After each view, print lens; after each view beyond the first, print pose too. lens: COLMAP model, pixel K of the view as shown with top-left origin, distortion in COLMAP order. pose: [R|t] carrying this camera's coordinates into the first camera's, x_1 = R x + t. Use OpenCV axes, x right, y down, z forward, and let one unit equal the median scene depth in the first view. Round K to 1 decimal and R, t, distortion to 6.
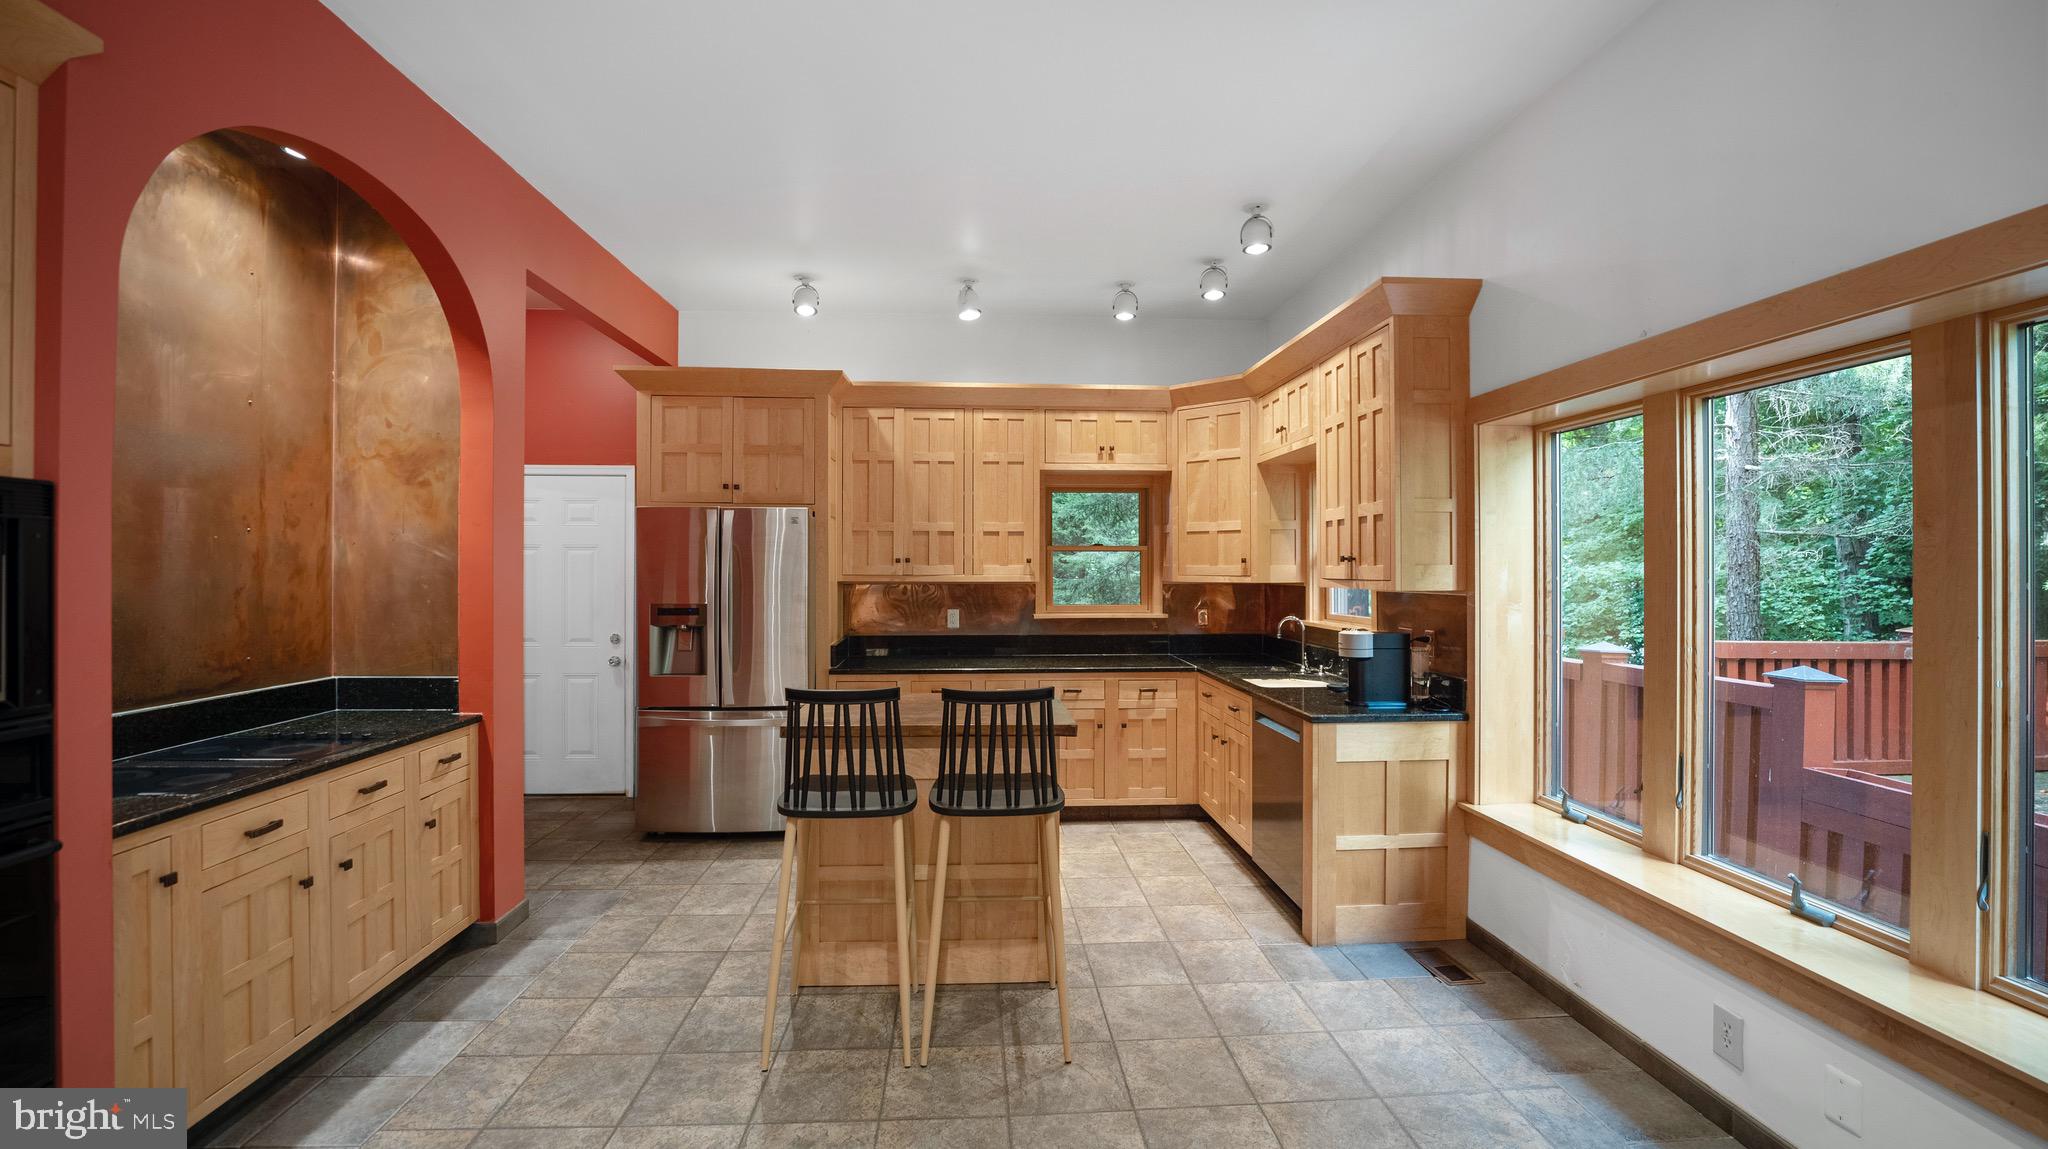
lens RADIAL K [[837.8, 0, 1019.2], [0, 837.8, 565.9], [0, 0, 1]] dist [-0.027074, 0.001788]
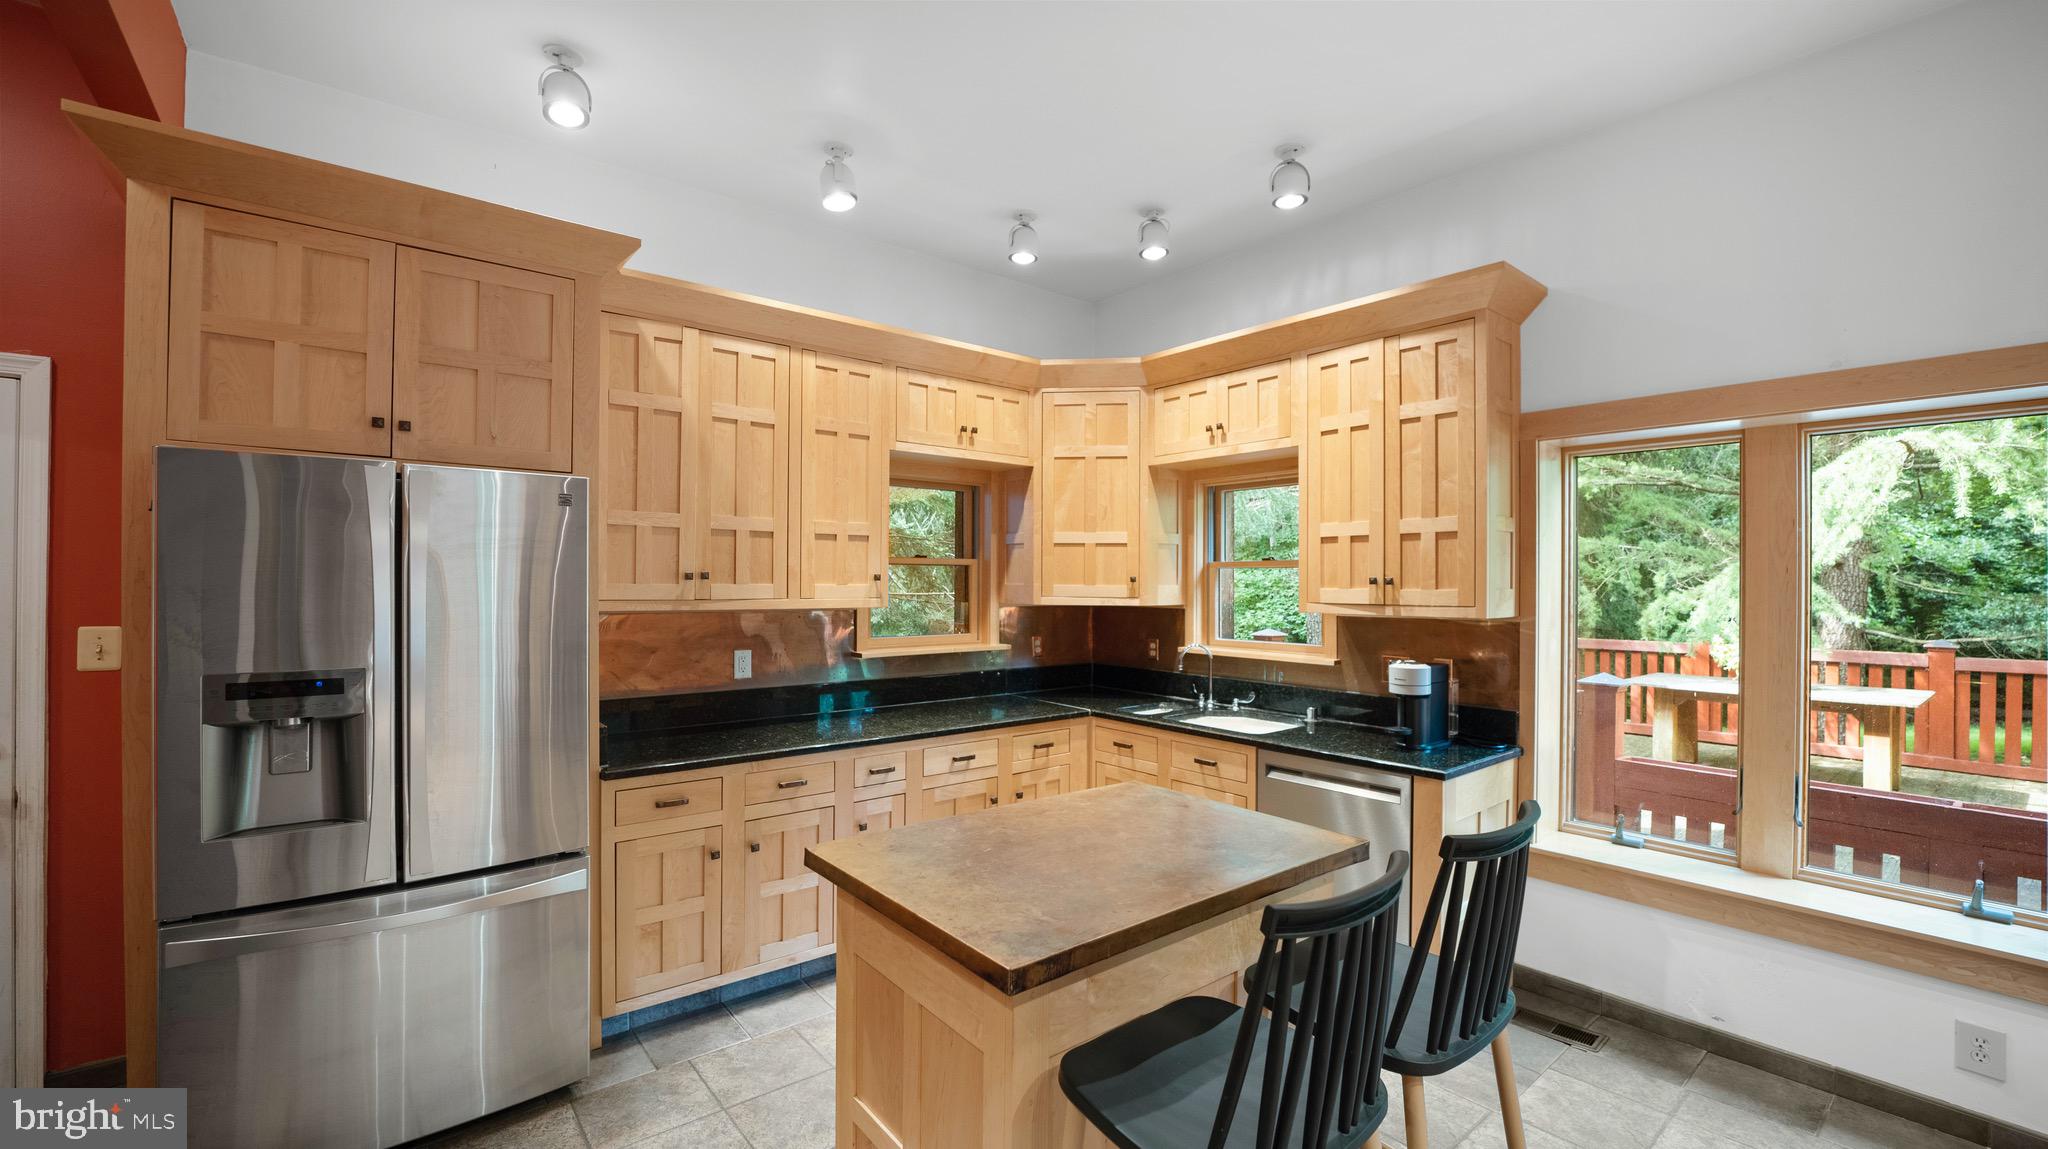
lens RADIAL K [[837.8, 0, 1029.4], [0, 837.8, 585.1], [0, 0, 1]] dist [-0.027074, 0.001788]
pose [[0.816435, 0.000714, 0.577437, -0.303900], [-0.007013, 0.999938, 0.008679, -0.007326], [-0.577395, -0.011136, 0.816389, 0.370468]]
